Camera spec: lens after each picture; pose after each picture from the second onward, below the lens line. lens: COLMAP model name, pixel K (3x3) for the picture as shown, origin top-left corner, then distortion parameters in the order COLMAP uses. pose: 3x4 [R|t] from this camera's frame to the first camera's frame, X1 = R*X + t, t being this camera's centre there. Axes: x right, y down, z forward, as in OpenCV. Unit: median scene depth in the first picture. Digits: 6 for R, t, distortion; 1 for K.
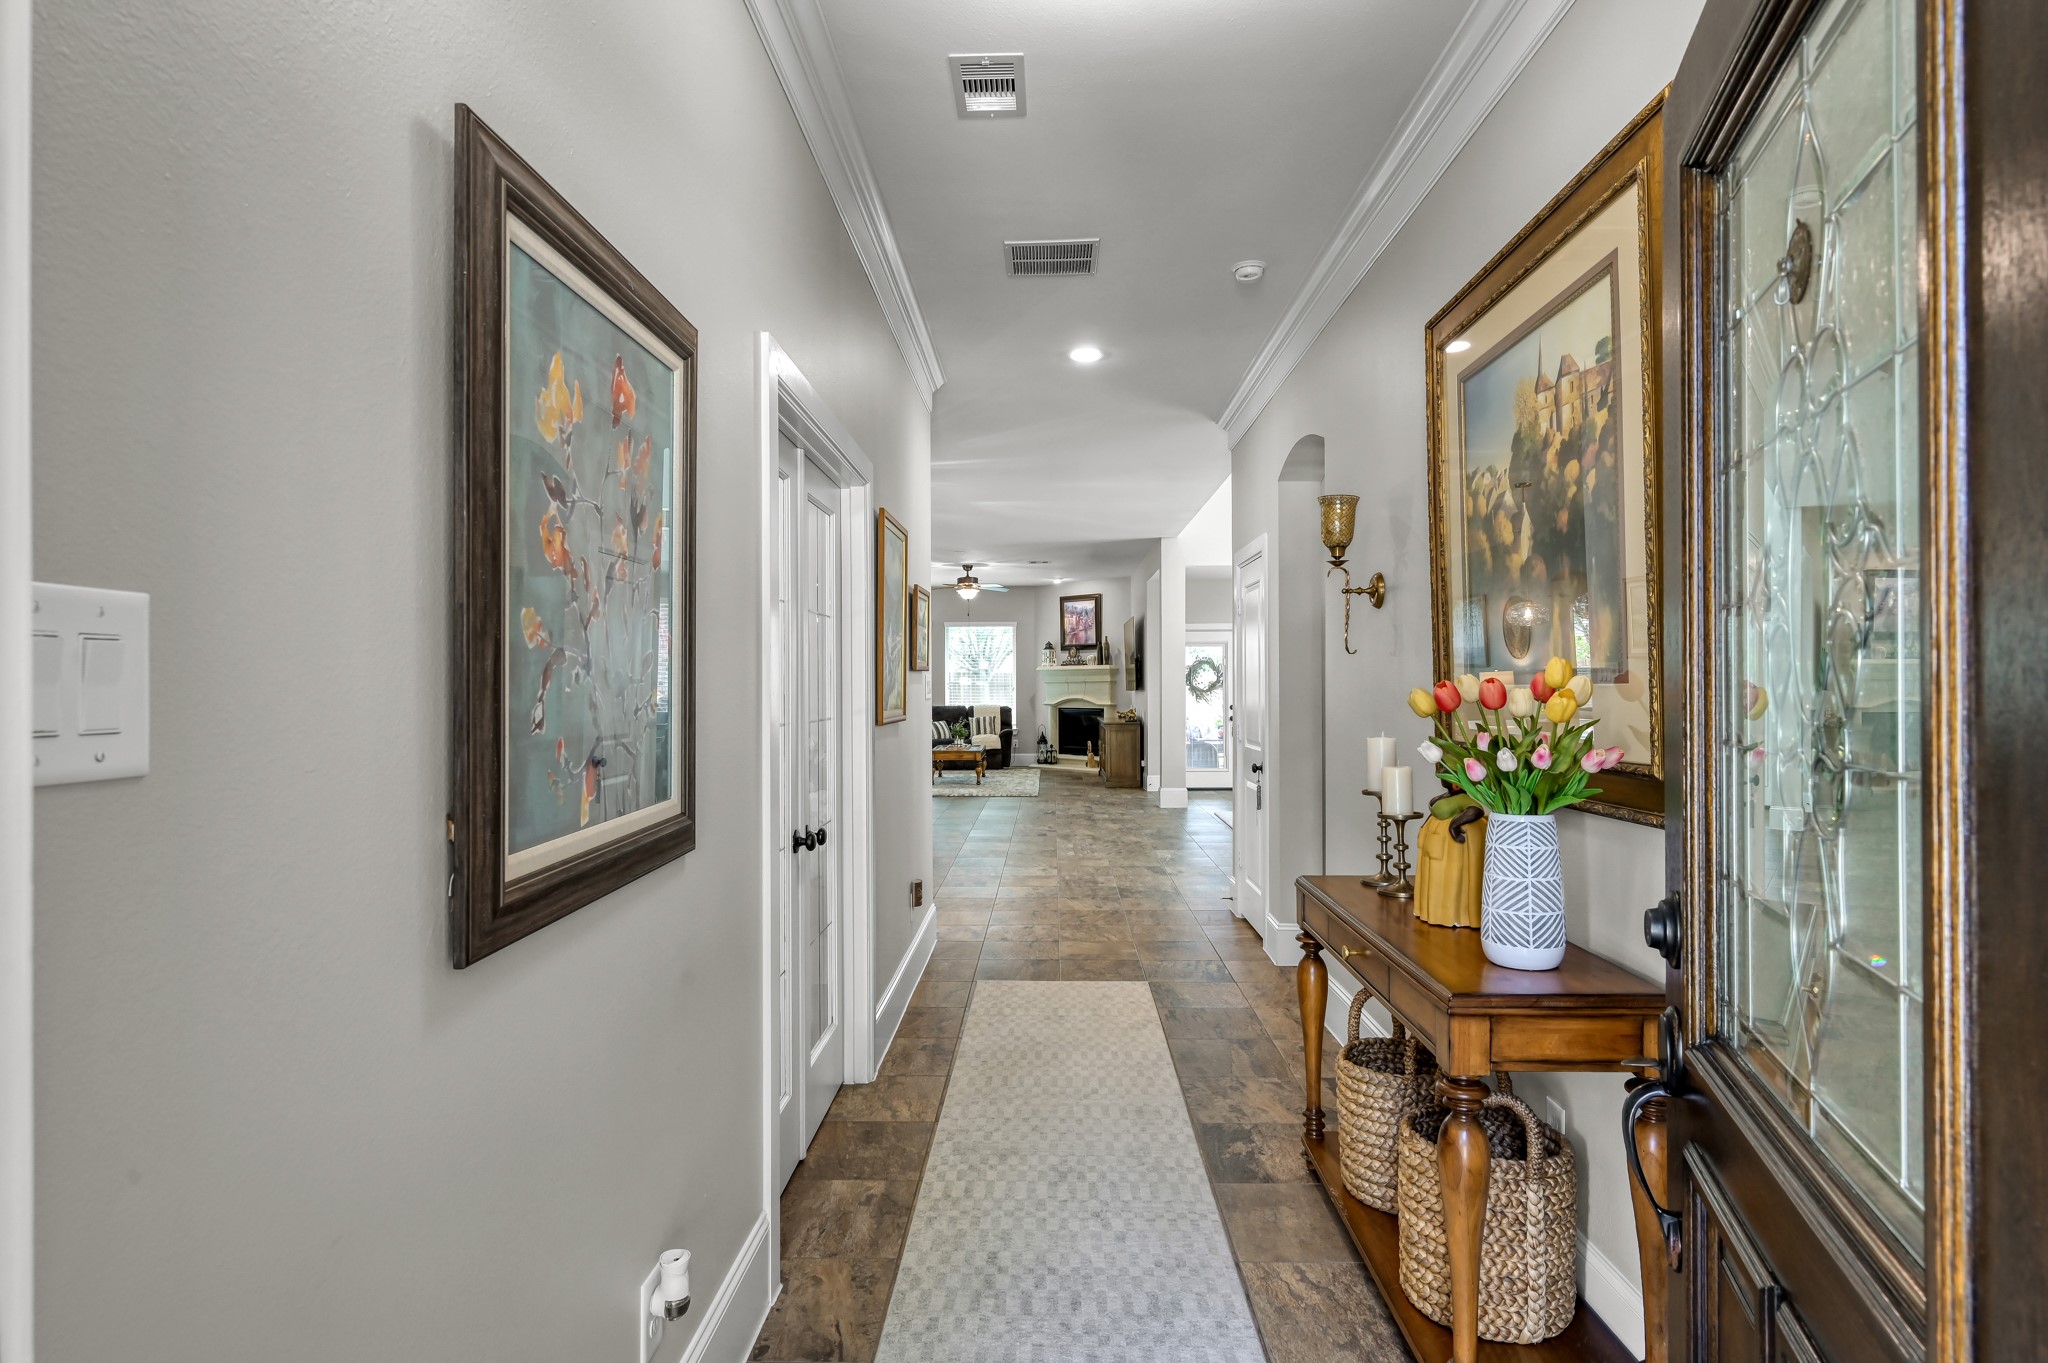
lens RADIAL K [[1081.2, 0, 1019.5], [0, 1081.2, 678.6], [0, 0, 1]] dist [-0.000391, -0.000003]
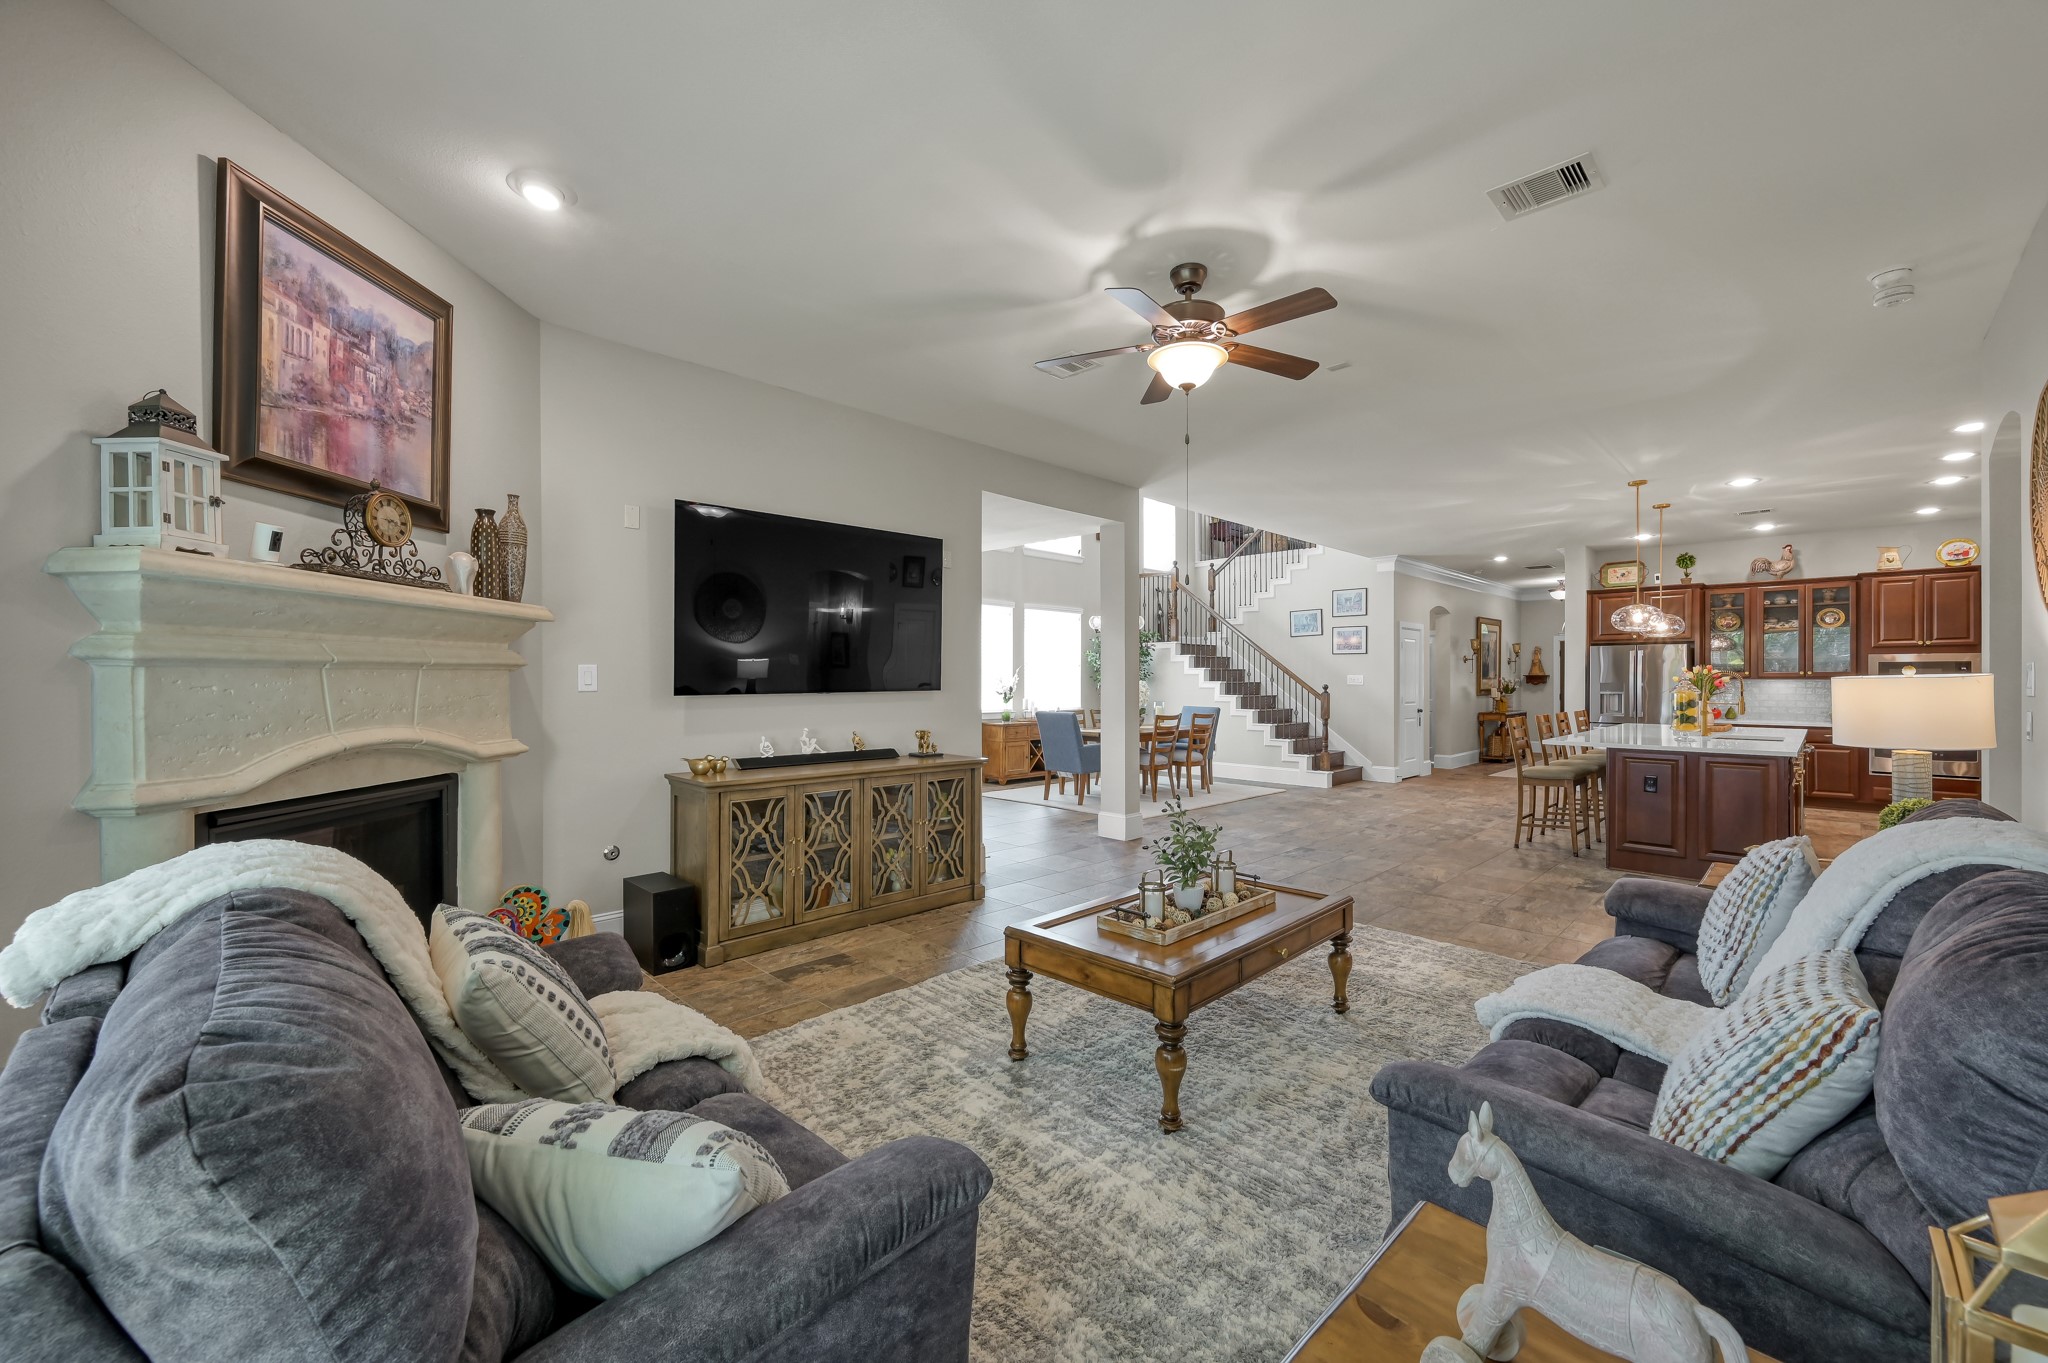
lens RADIAL K [[817.1, 0, 1020.4], [0, 817.1, 673.3], [0, 0, 1]] dist [0.000295, -0.000016]
pose [[-0.724425, 0.001385, 0.689352, -0.146503], [-0.006582, 0.999939, -0.008925, 0.005641], [-0.689322, -0.011003, -0.724371, 1.044425]]
